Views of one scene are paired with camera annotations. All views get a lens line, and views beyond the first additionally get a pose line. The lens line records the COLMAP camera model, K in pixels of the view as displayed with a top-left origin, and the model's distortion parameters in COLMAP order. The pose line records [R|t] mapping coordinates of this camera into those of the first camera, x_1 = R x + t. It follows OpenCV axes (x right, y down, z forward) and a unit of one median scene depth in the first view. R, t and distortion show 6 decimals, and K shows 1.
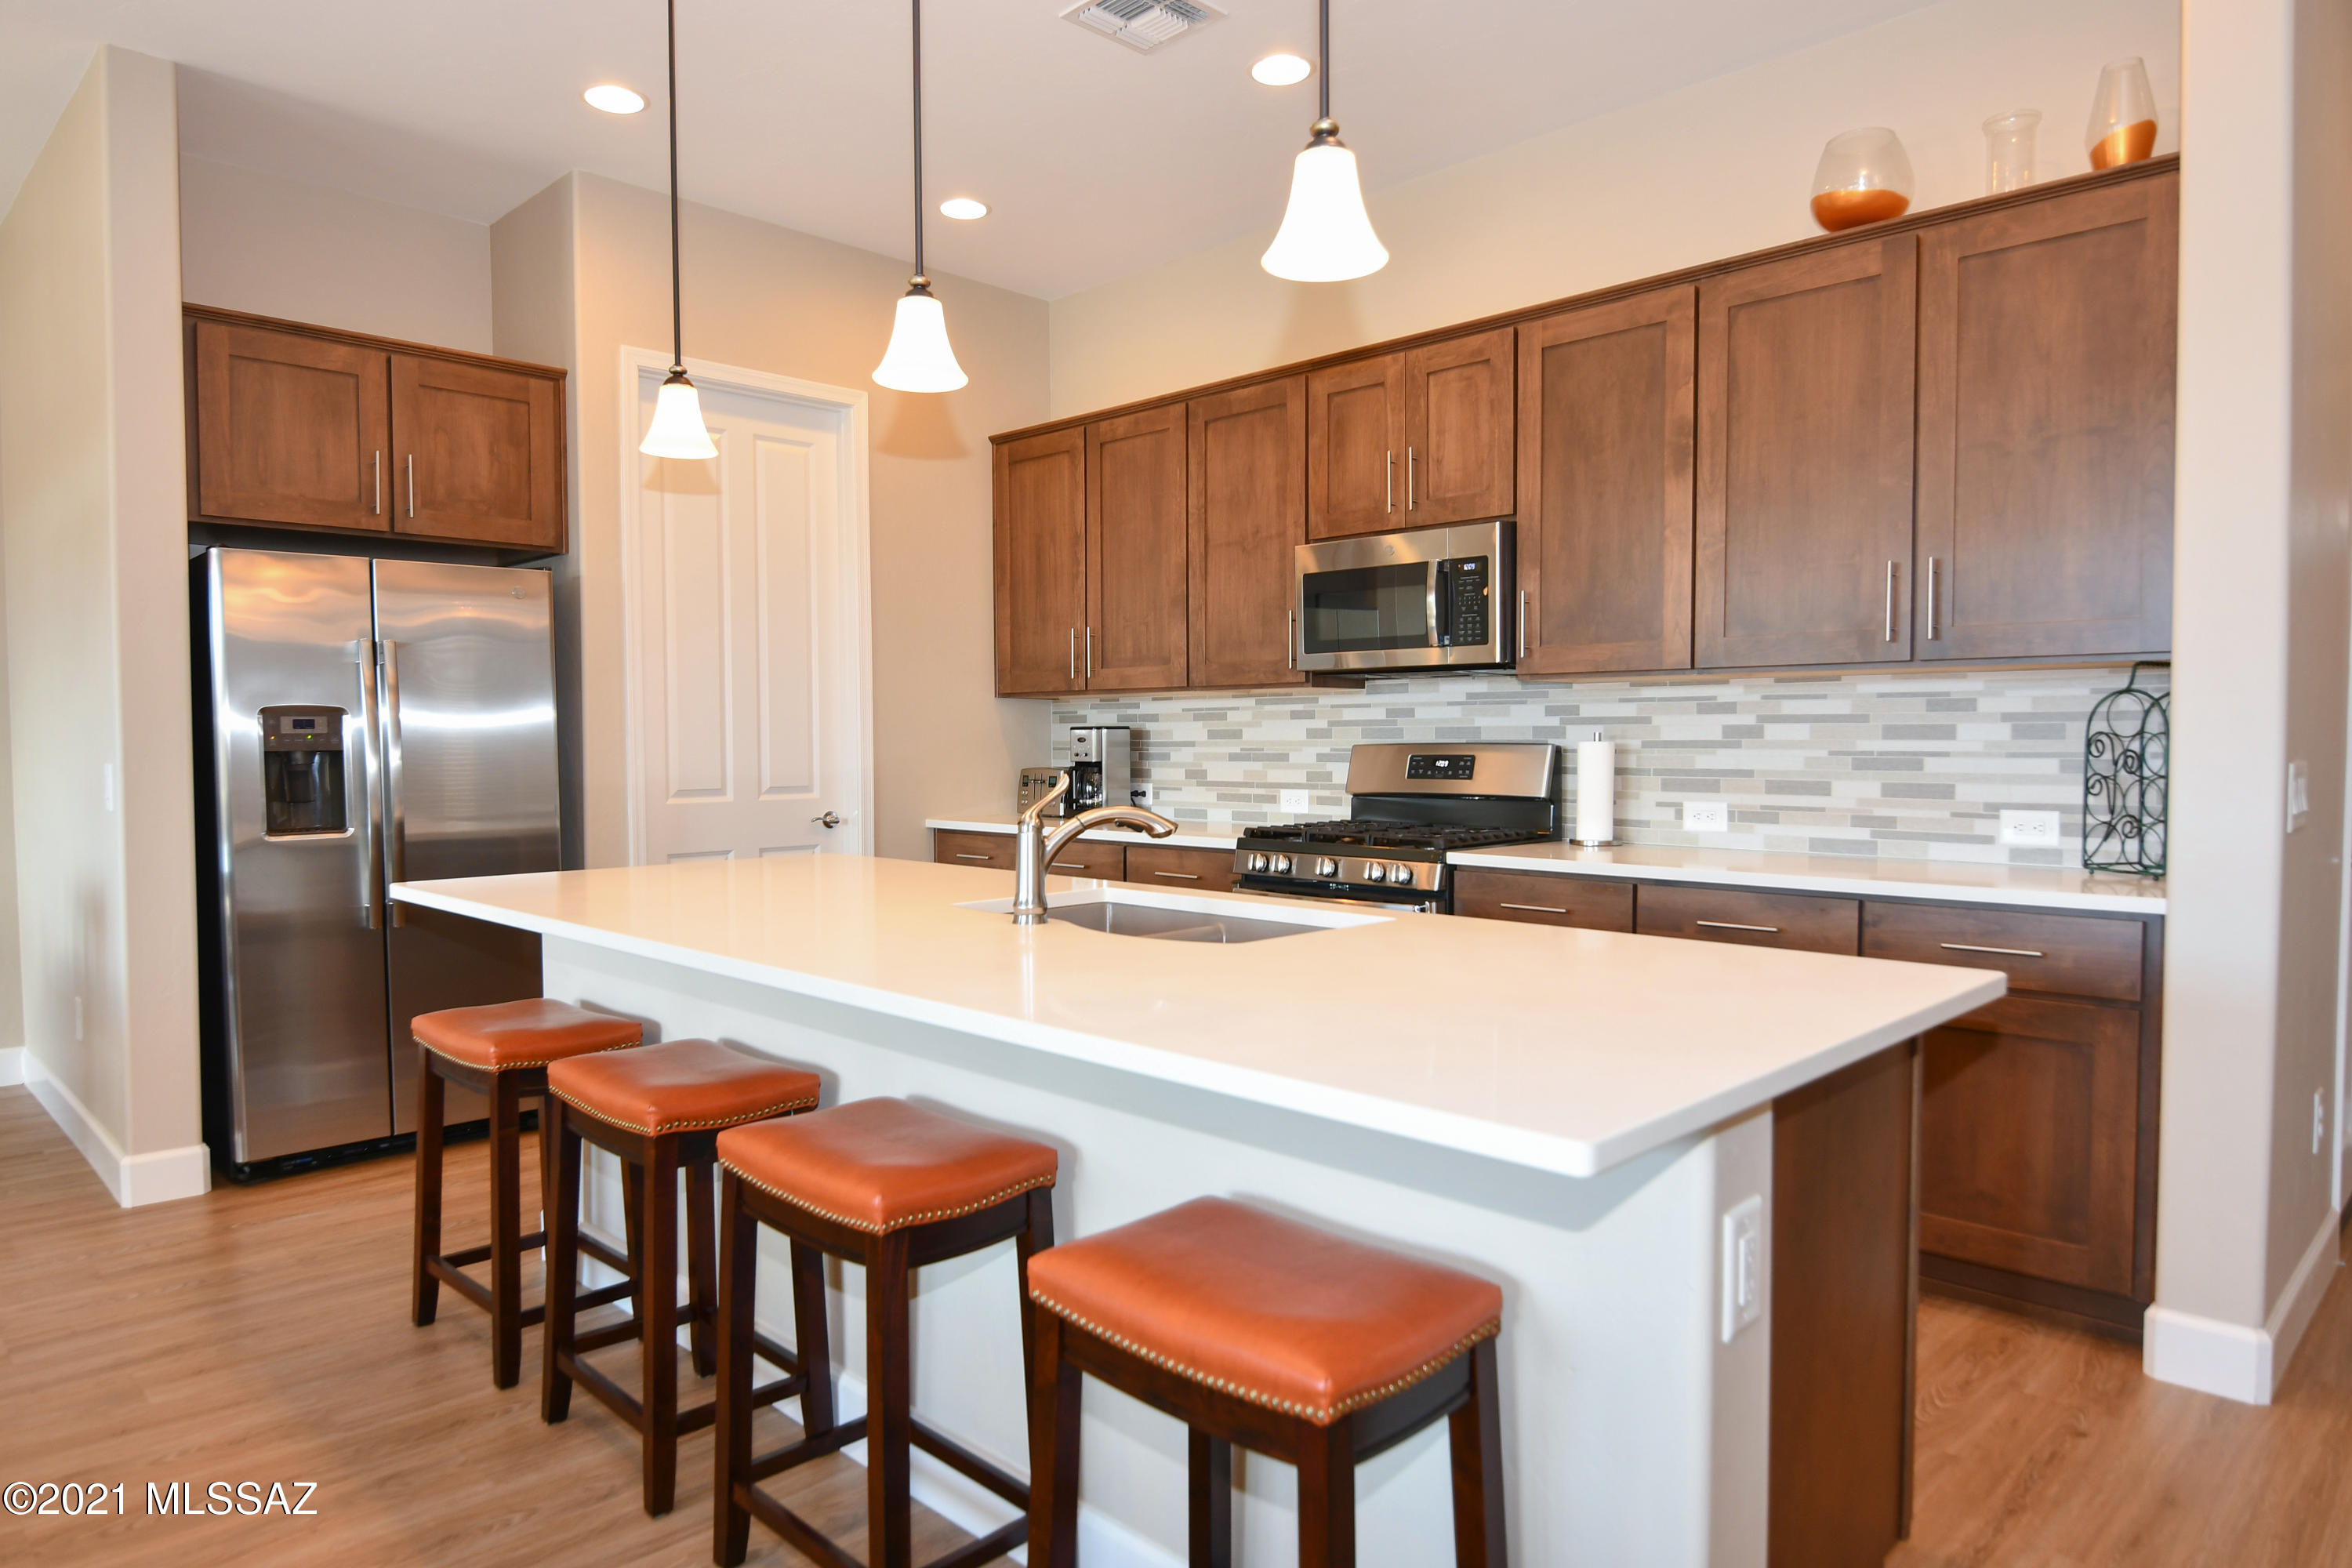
lens RADIAL K [[1438.6, 0, 1167.1], [0, 1438.6, 793.8], [0, 0, 1]] dist [0.009891, -0.026802]
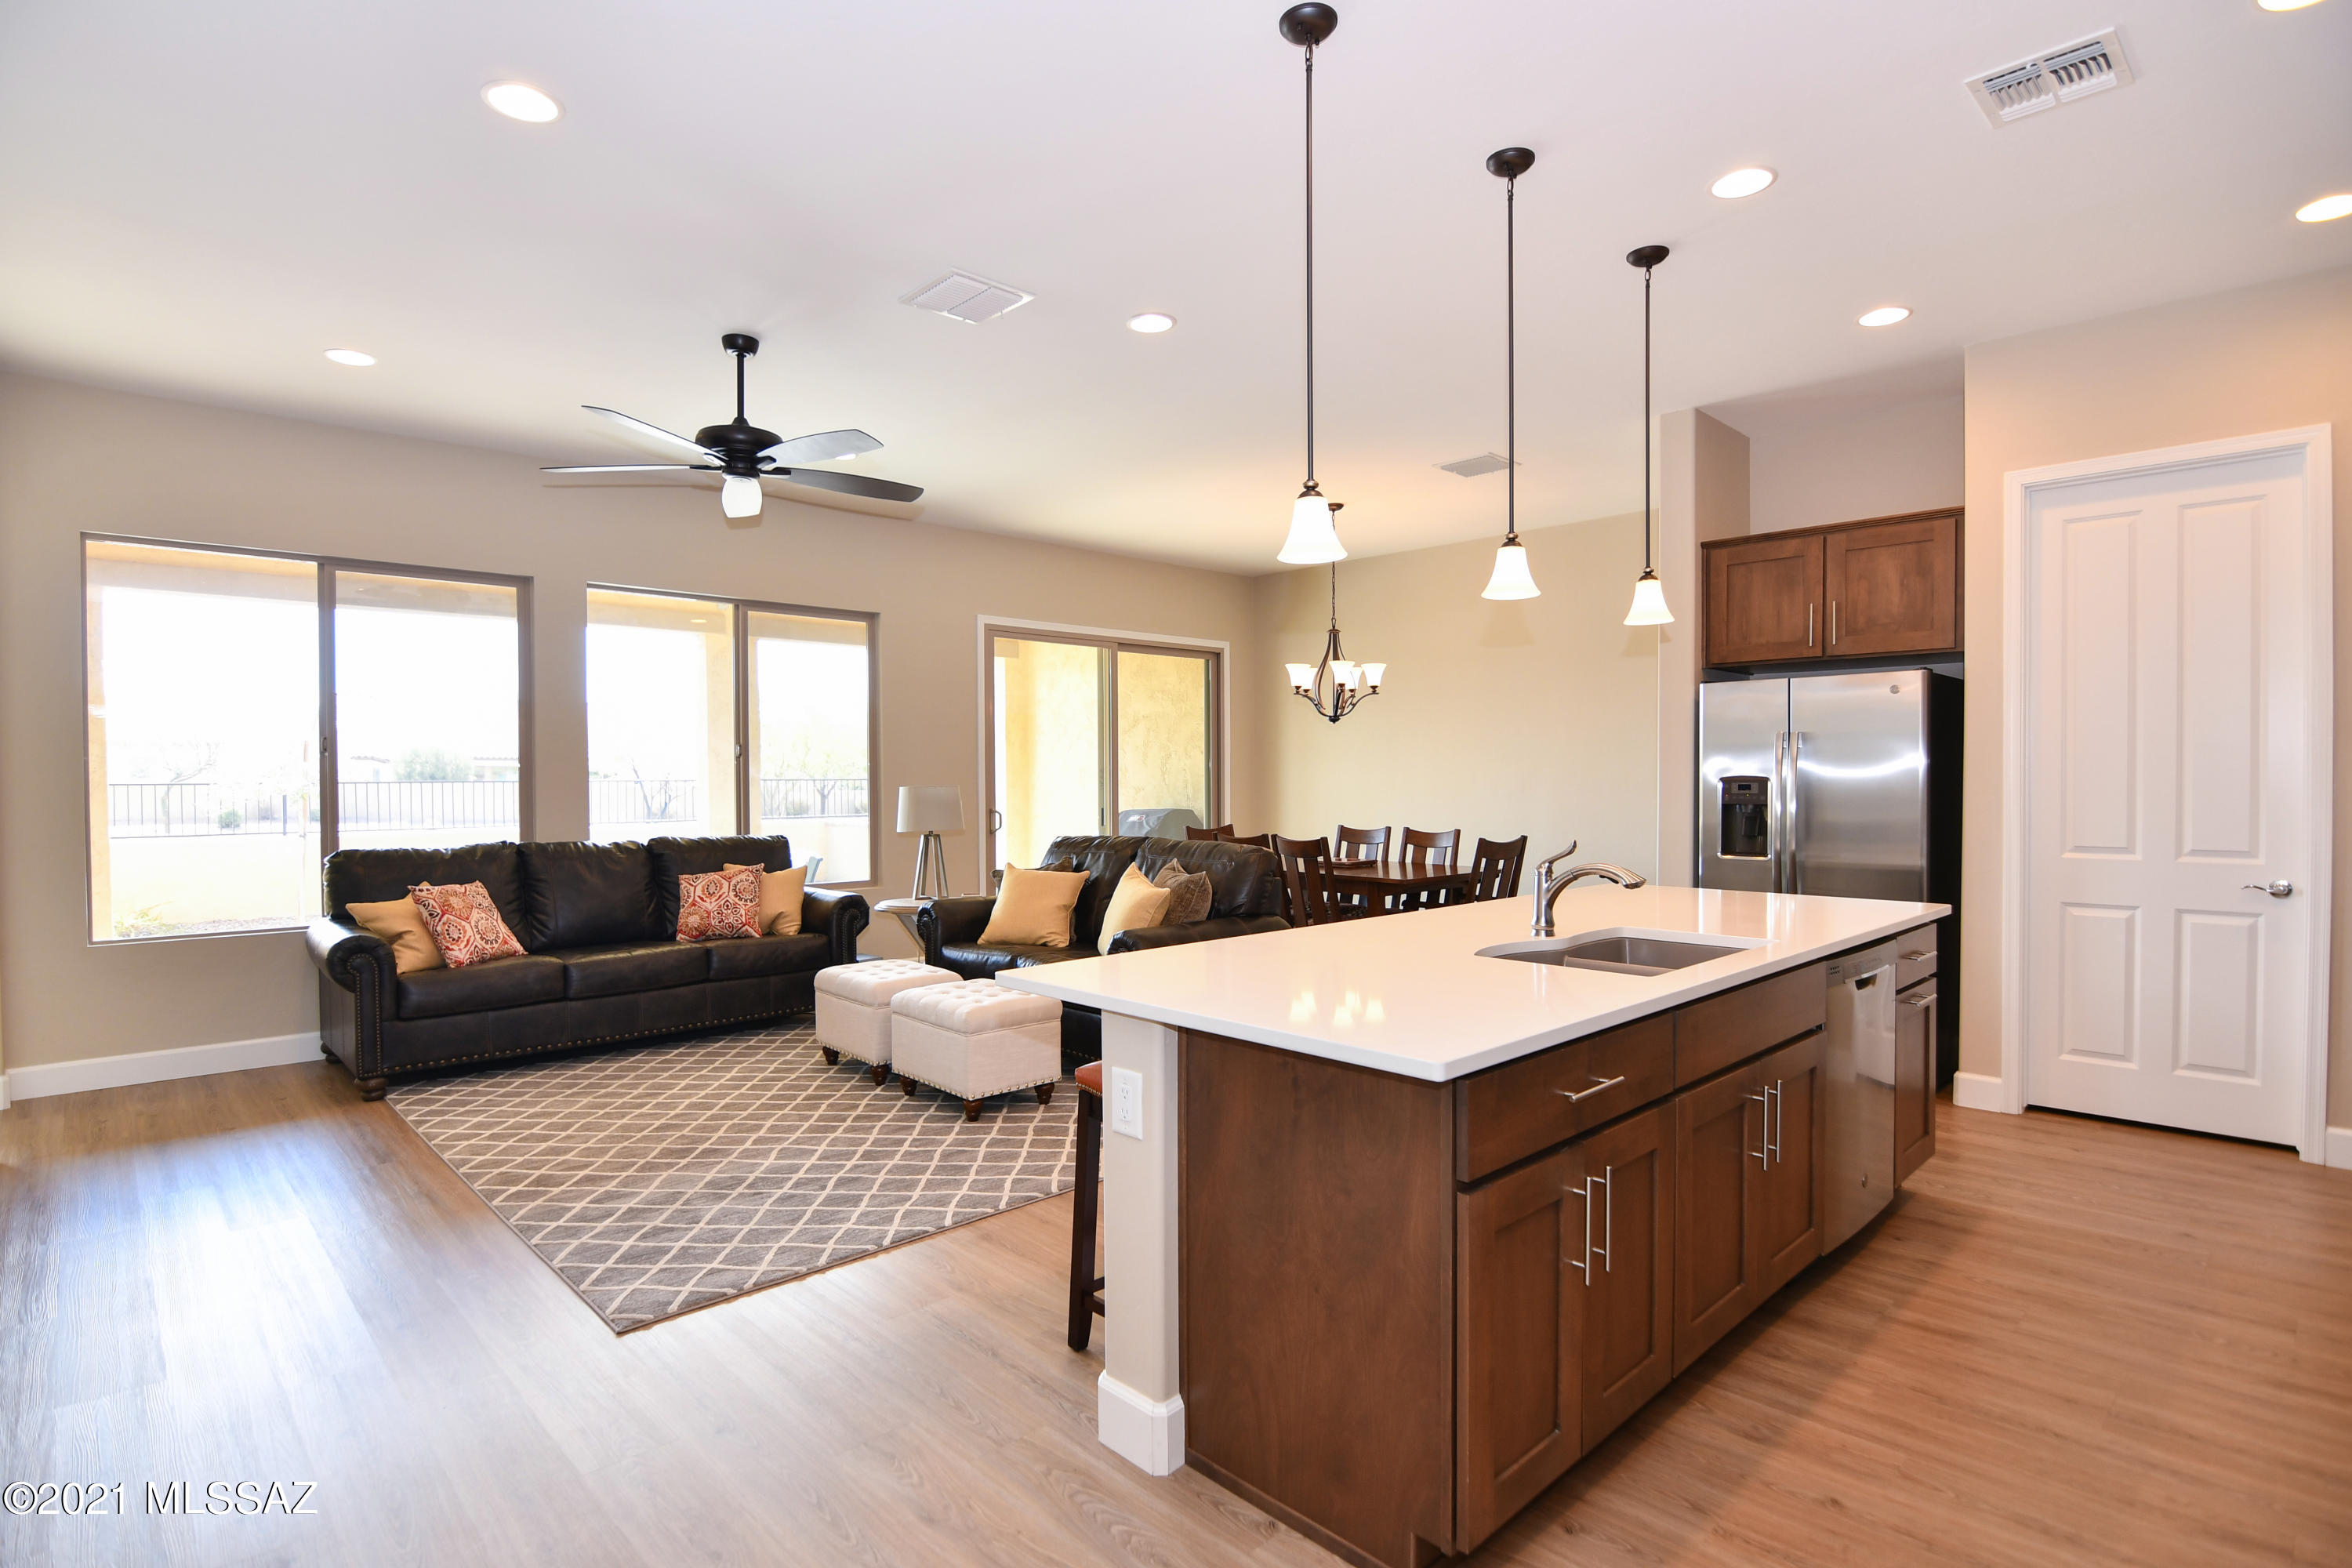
lens RADIAL K [[1163.2, 0, 1165.6], [0, 1163.2, 795.7], [0, 0, 1]] dist [-0.000120, -0.016826]
pose [[-0.024908, 0.020026, -0.999489, 0.696568], [-0.036463, 0.999116, 0.020927, -0.042269], [0.999025, 0.036966, -0.024155, 0.382576]]
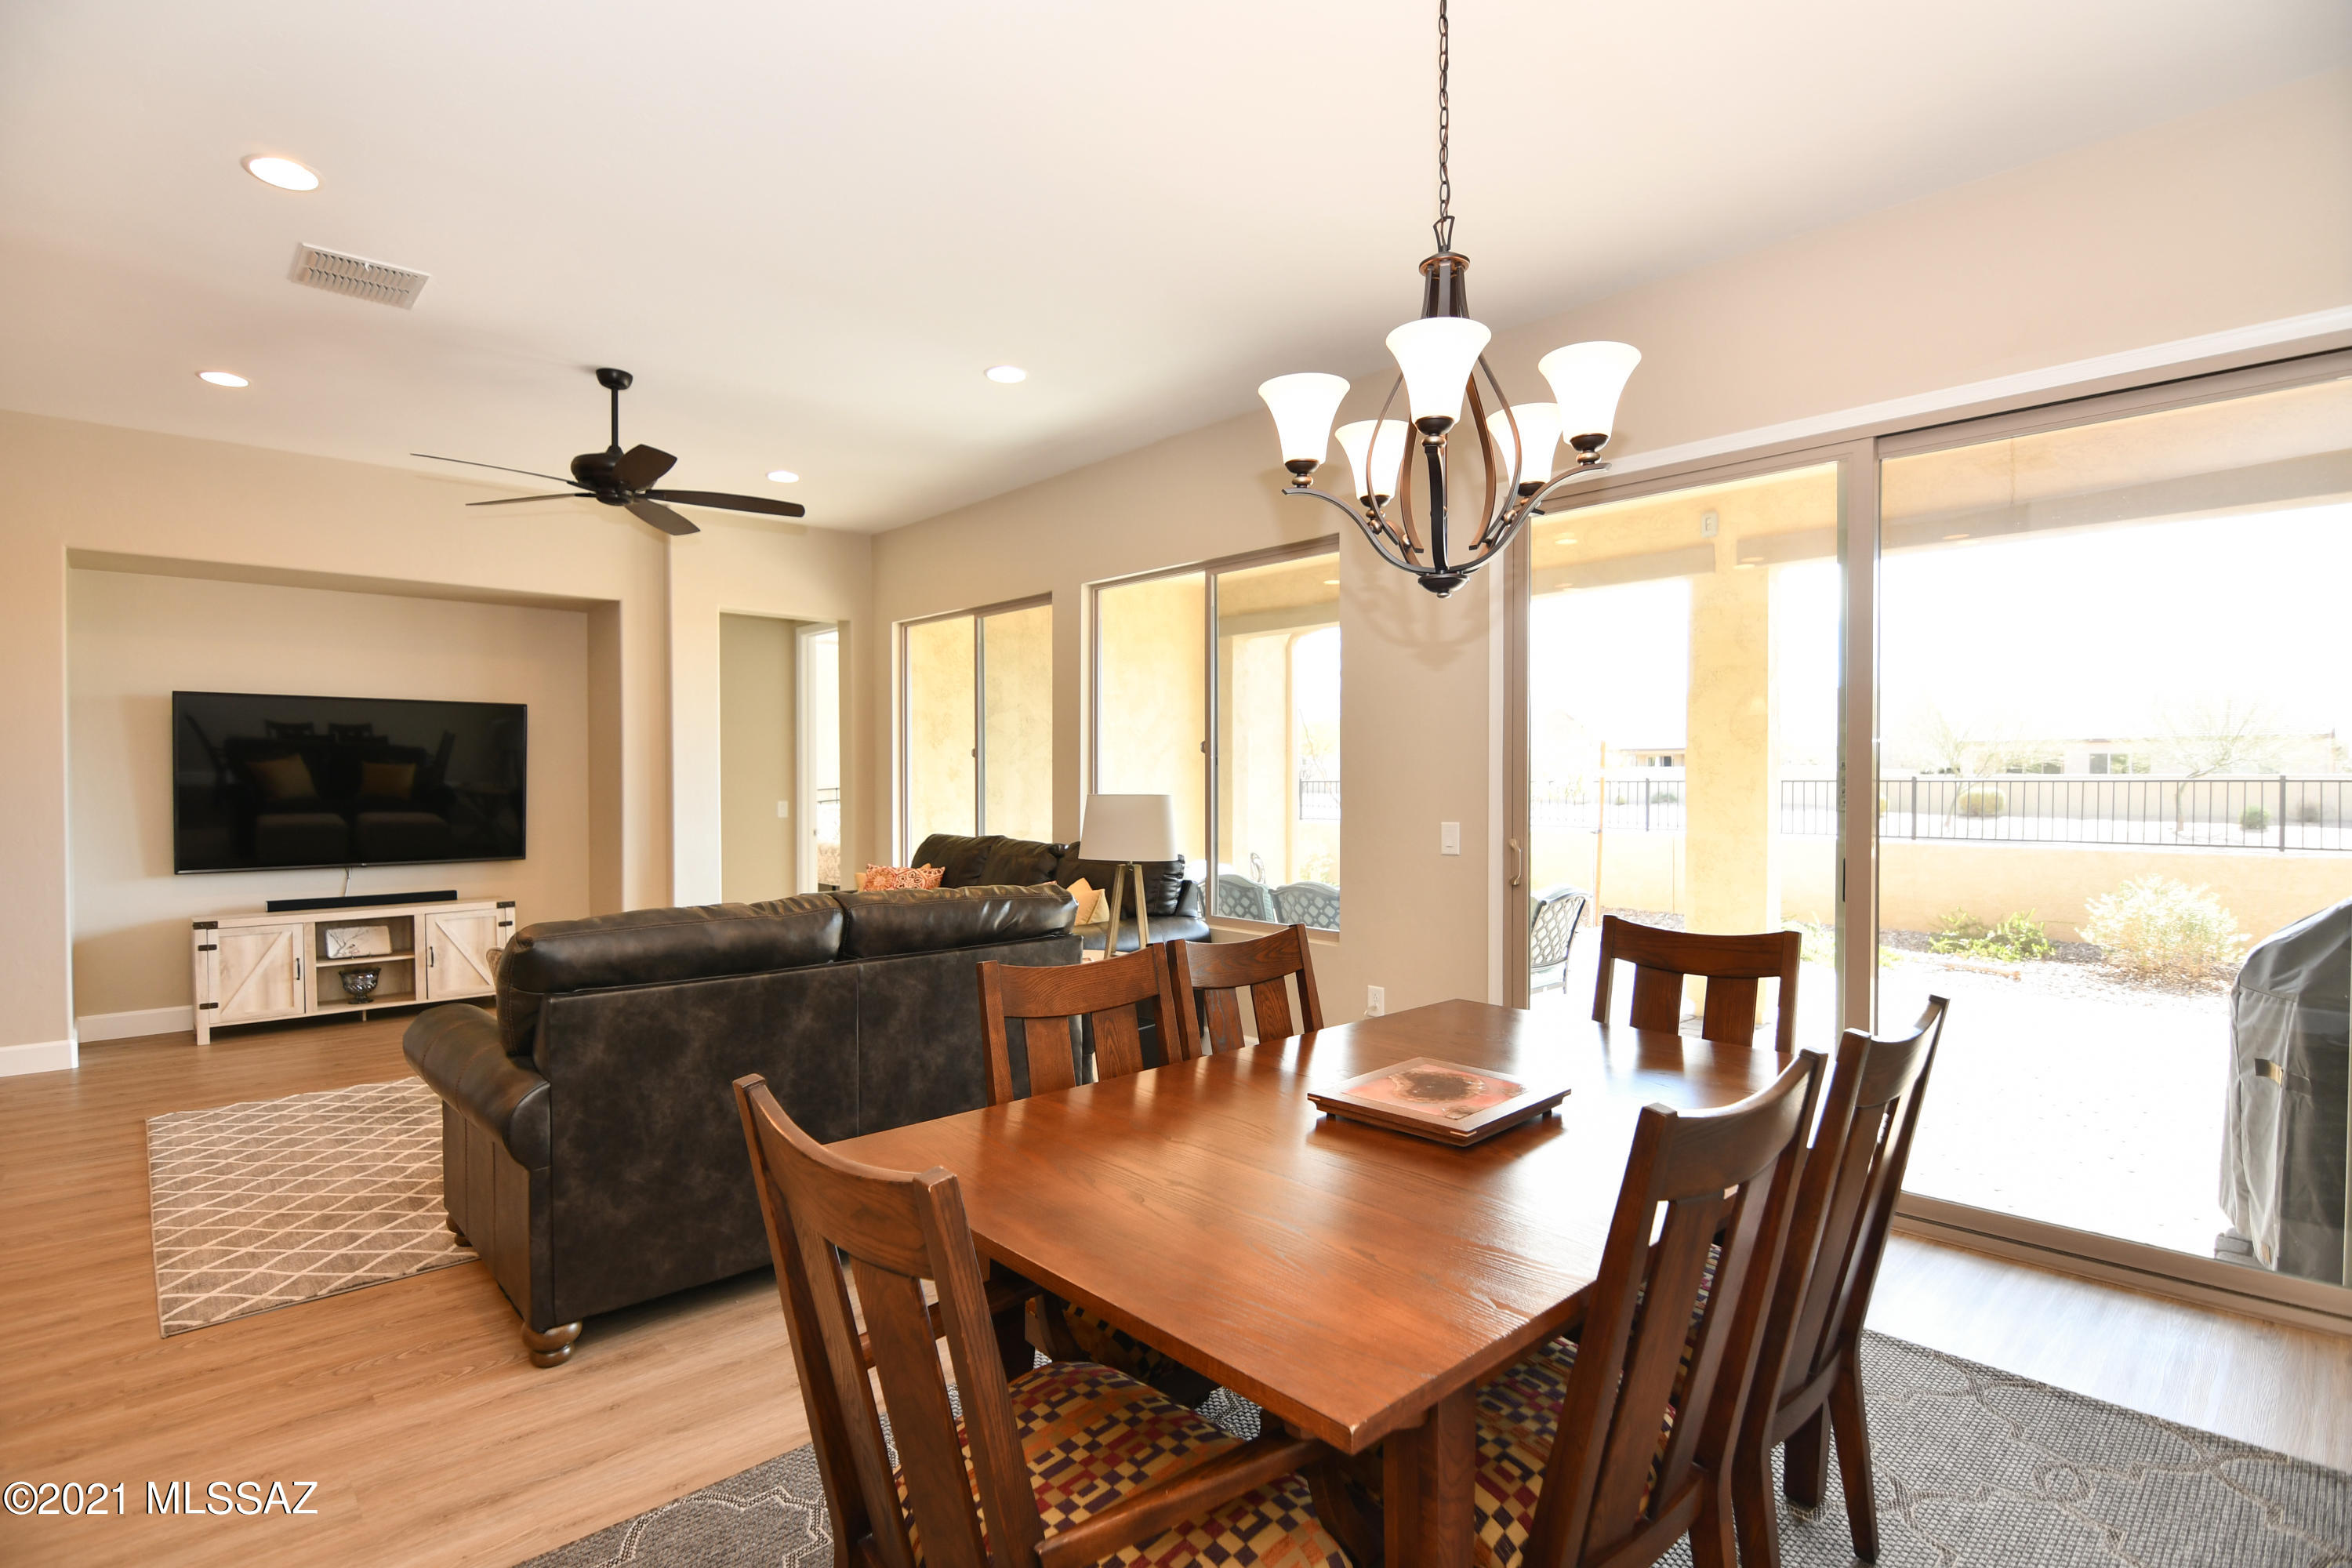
lens RADIAL K [[1146.7, 0, 1168.2], [0, 1146.7, 794.5], [0, 0, 1]] dist [-0.000654, -0.015547]
pose [[-0.999129, 0.005493, 0.041367, -1.018452], [0.007834, 0.998363, 0.056650, -0.070323], [-0.040988, 0.056925, -0.997537, 1.099665]]
